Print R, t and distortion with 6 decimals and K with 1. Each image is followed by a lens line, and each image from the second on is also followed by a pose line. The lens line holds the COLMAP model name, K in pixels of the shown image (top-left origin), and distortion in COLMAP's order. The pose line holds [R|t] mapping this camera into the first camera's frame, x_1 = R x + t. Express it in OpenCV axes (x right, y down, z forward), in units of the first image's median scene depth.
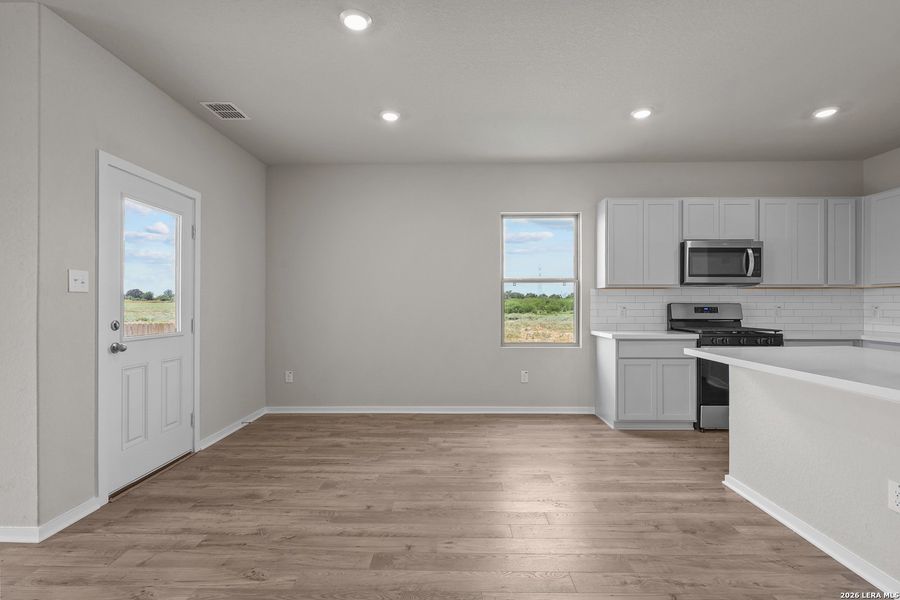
lens RADIAL K [[421.7, 0, 451.4], [0, 421.7, 311.8], [0, 0, 1]] dist [-0.002244, 0.000293]
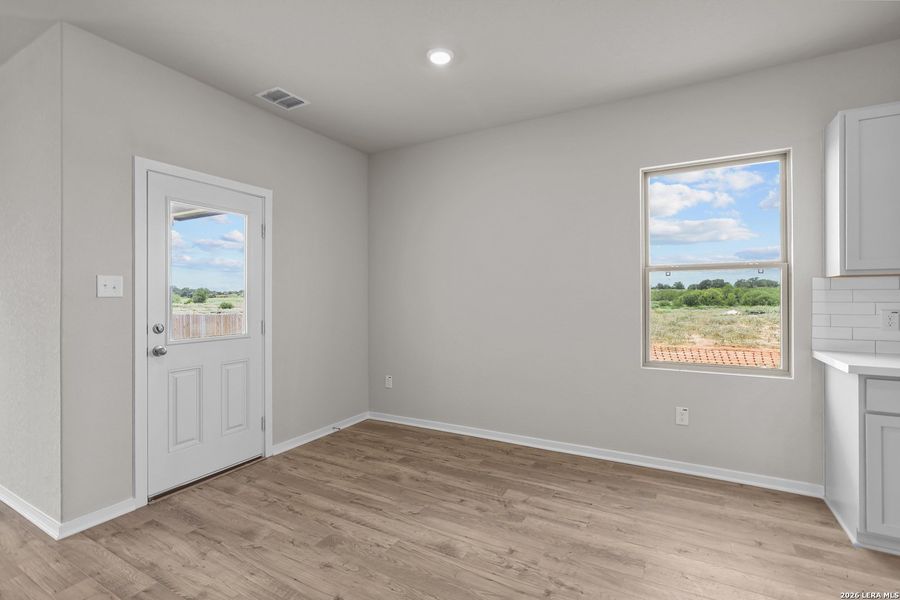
lens RADIAL K [[418.4, 0, 450.0], [0, 418.4, 300.0], [0, 0, 1]] dist [-0.001988, 0.000425]
pose [[0.876131, 0.000847, -0.482072, 0.220055], [-0.003550, 0.999983, -0.004695, -0.025556], [0.482060, 0.005825, 0.876119, 0.341435]]
